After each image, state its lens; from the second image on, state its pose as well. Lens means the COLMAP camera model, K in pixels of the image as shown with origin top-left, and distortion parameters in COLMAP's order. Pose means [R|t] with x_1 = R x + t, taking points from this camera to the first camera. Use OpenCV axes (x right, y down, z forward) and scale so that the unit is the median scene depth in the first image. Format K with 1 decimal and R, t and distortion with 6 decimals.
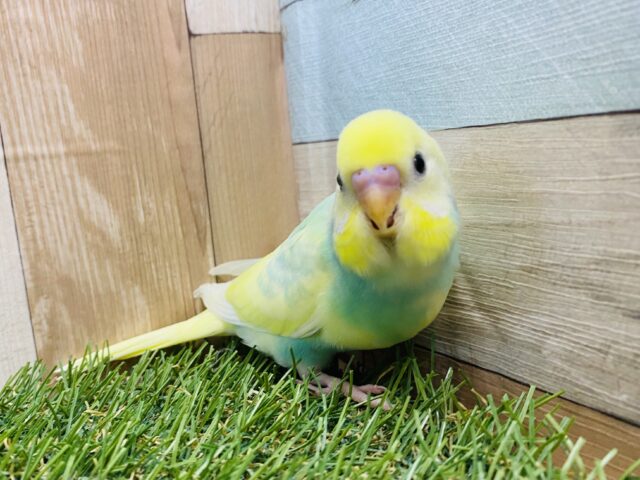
lens RADIAL K [[723.8, 0, 319.8], [0, 723.8, 292.9], [0, 0, 1]] dist [-0.008039, -0.029388]
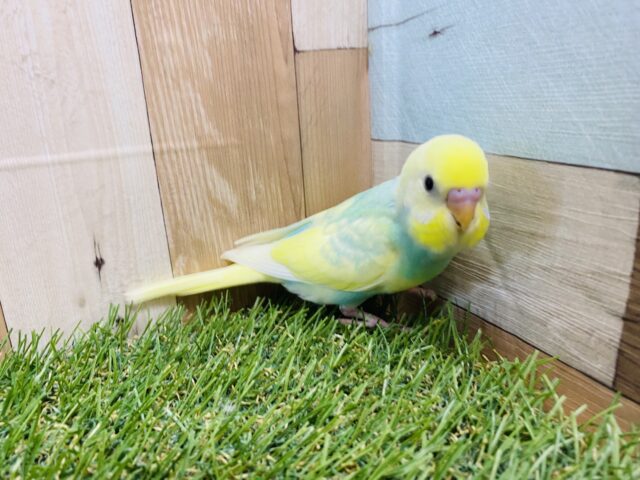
lens RADIAL K [[723.8, 0, 319.8], [0, 723.8, 292.9], [0, 0, 1]] dist [-0.008039, -0.029388]
pose [[0.998241, 0.049645, -0.032416, -0.078748], [-0.040434, 0.969879, 0.240207, -0.262965], [0.043365, -0.238474, 0.970180, -0.318850]]
